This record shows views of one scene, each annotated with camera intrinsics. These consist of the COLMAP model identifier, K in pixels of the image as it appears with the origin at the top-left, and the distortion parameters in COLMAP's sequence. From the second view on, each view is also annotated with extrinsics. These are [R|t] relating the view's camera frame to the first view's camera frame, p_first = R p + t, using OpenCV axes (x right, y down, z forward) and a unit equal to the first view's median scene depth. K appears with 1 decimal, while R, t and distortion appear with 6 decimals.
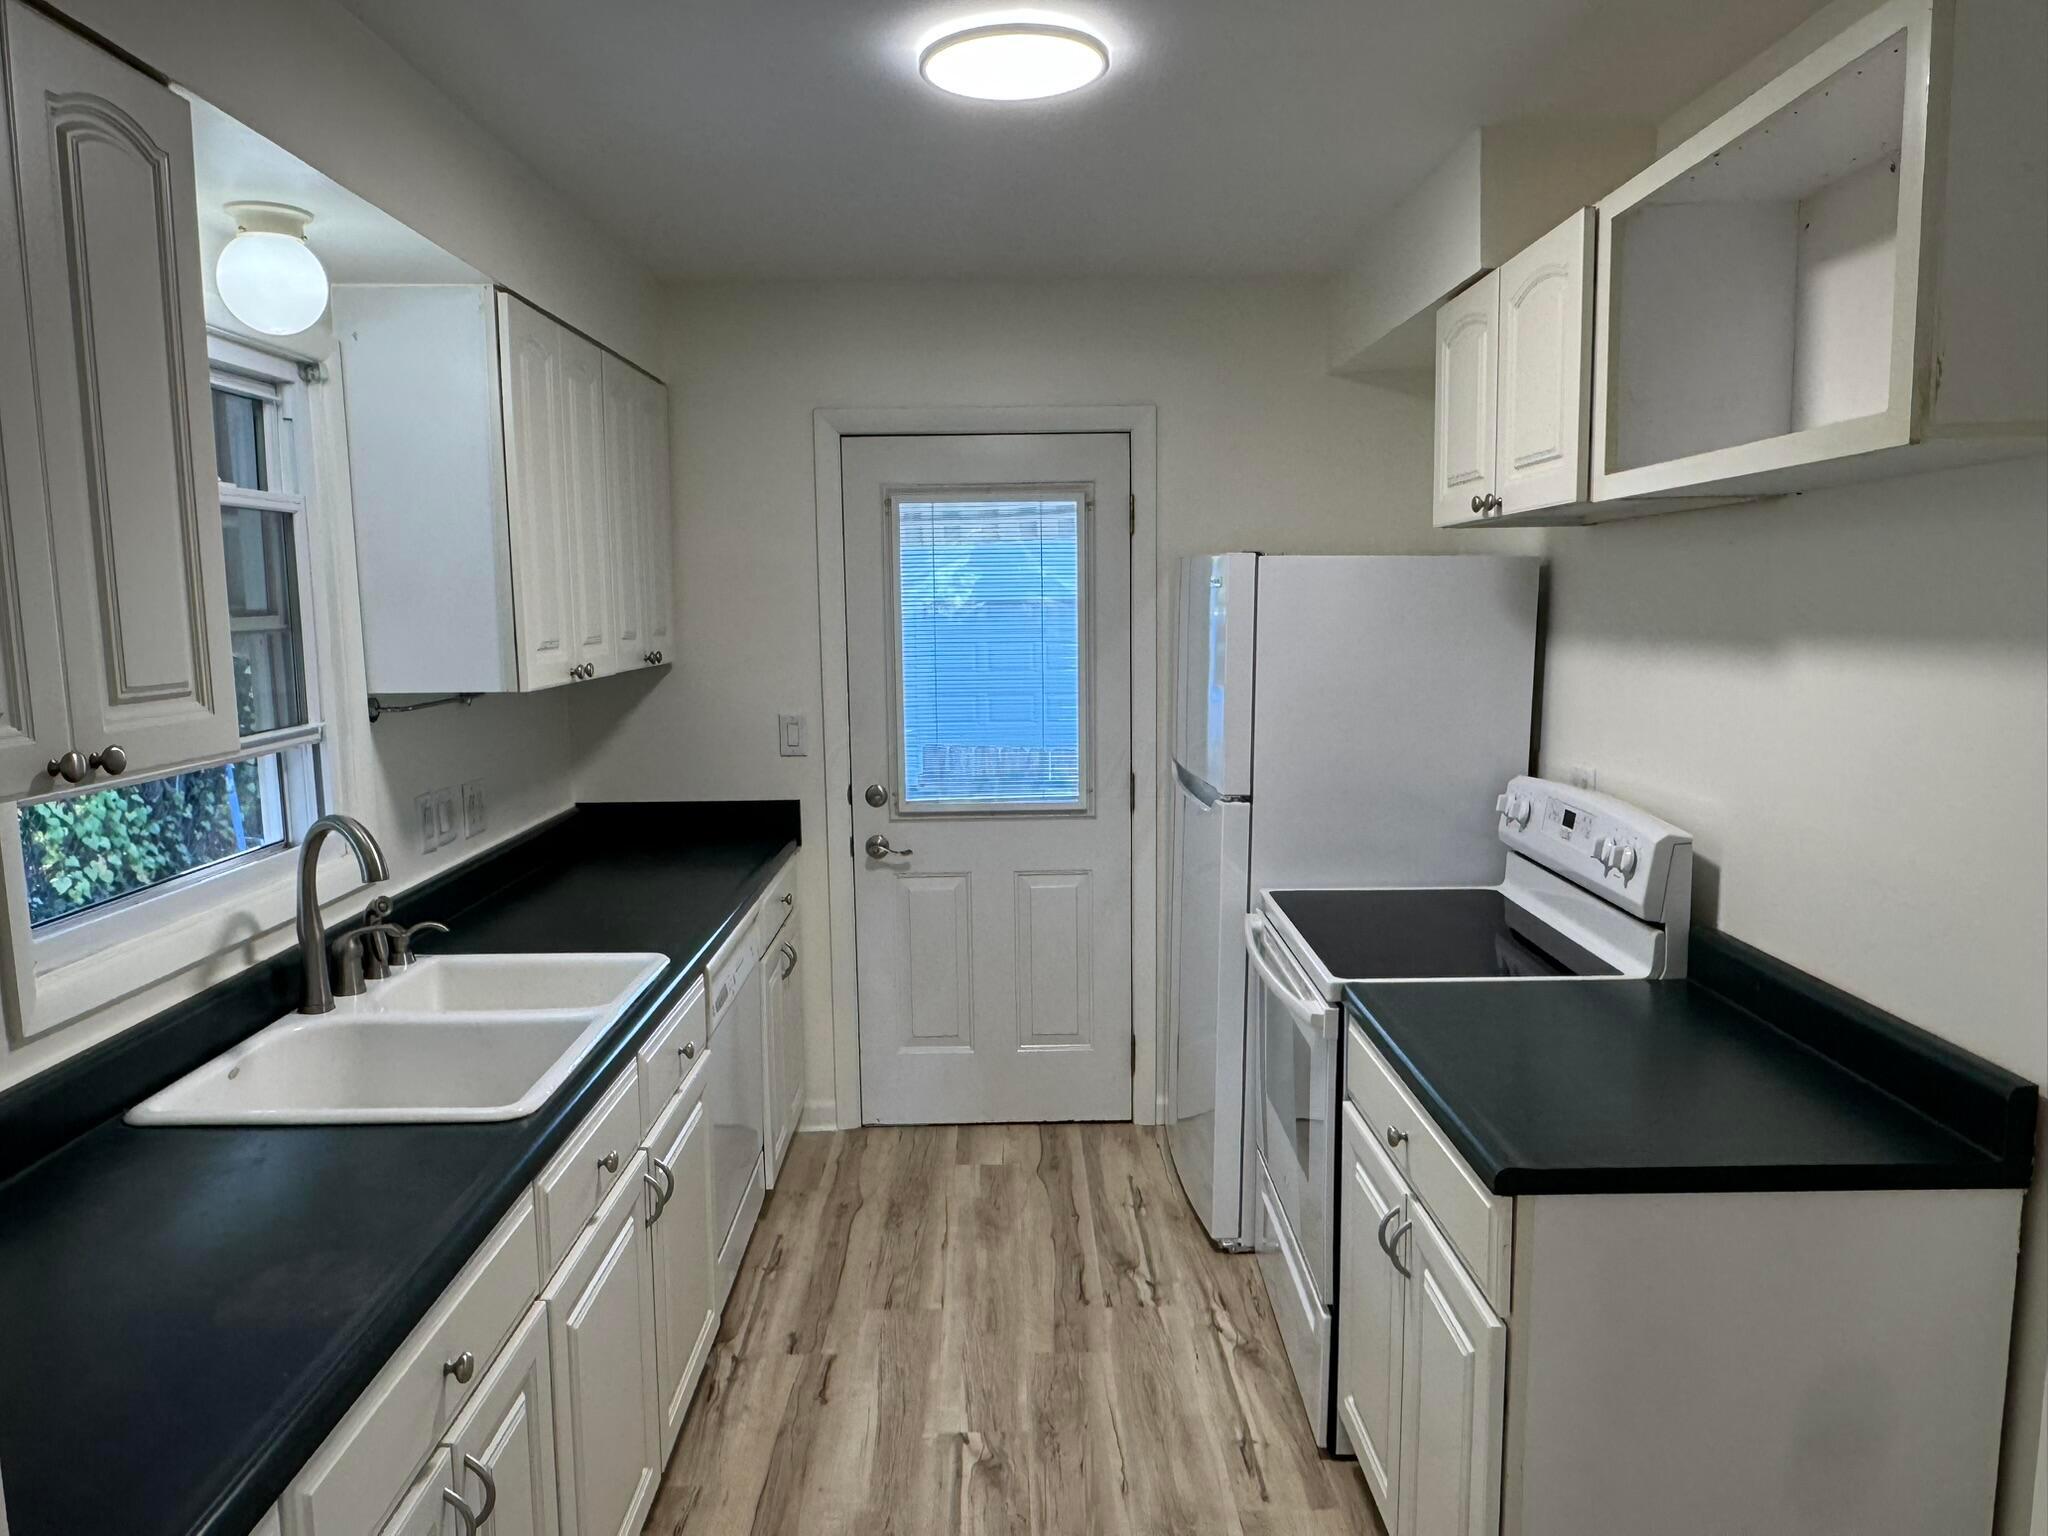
lens RADIAL K [[1349.1, 0, 1018.5], [0, 1349.1, 782.0], [0, 0, 1]] dist [-0.004502, -0.002860]
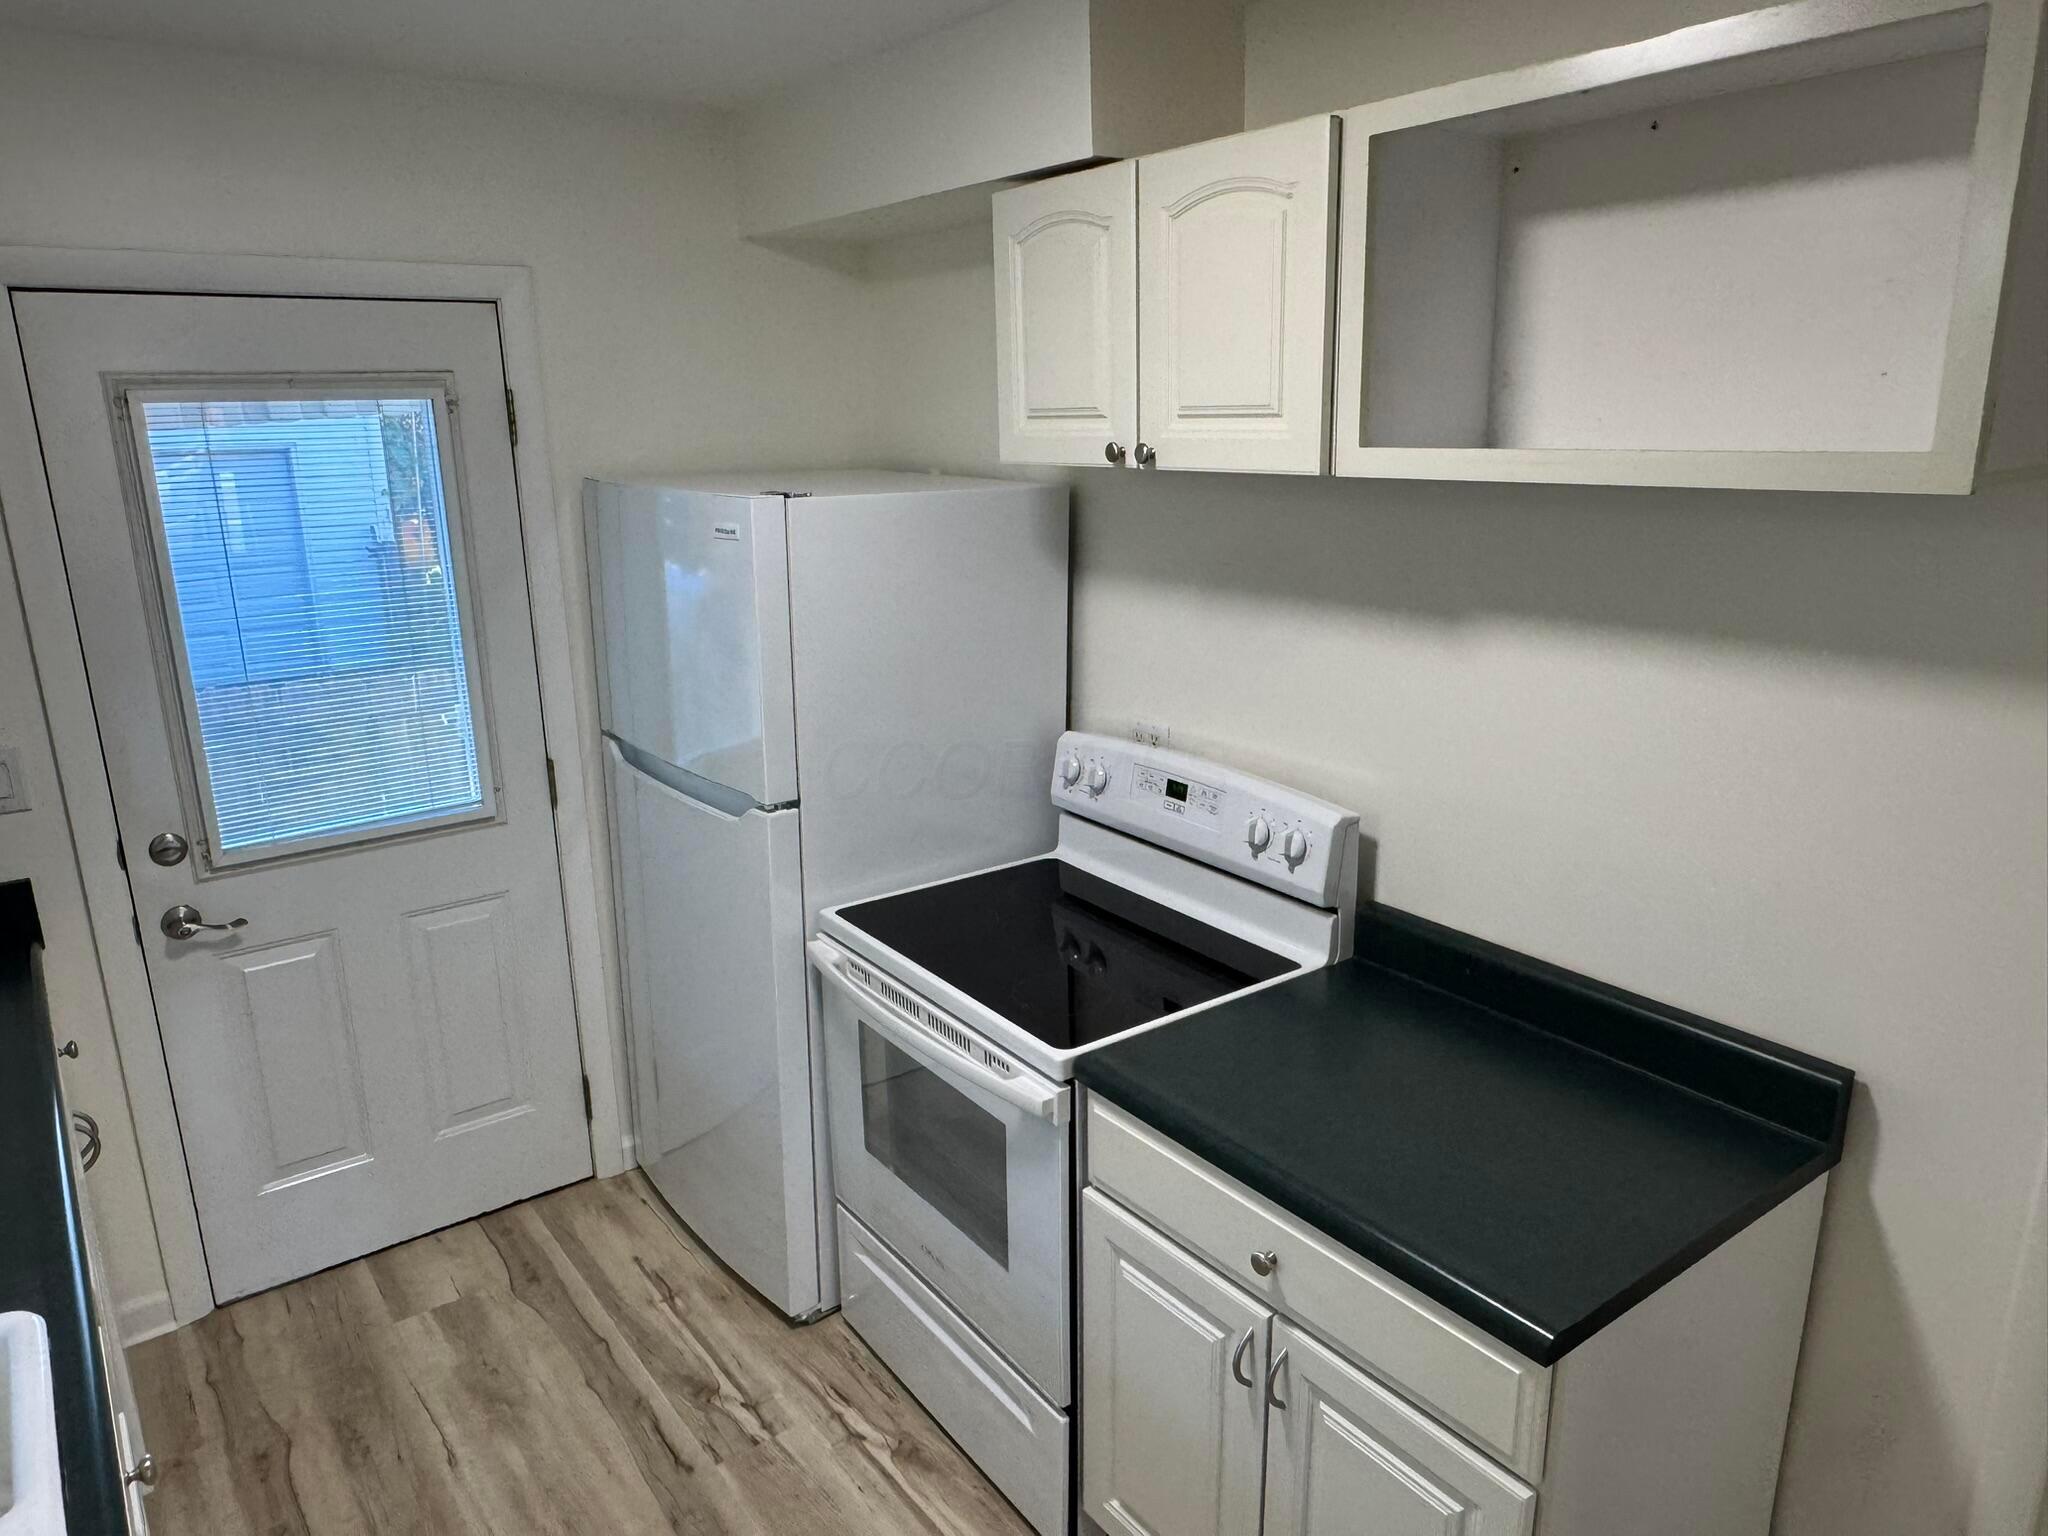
lens RADIAL K [[1349.1, 0, 1018.5], [0, 1349.1, 782.0], [0, 0, 1]] dist [-0.004502, -0.002860]
pose [[0.805792, -0.158462, 0.570605, -0.176692], [0.084672, 0.984464, 0.153823, -0.111894], [-0.586115, -0.075635, 0.806690, 0.277511]]
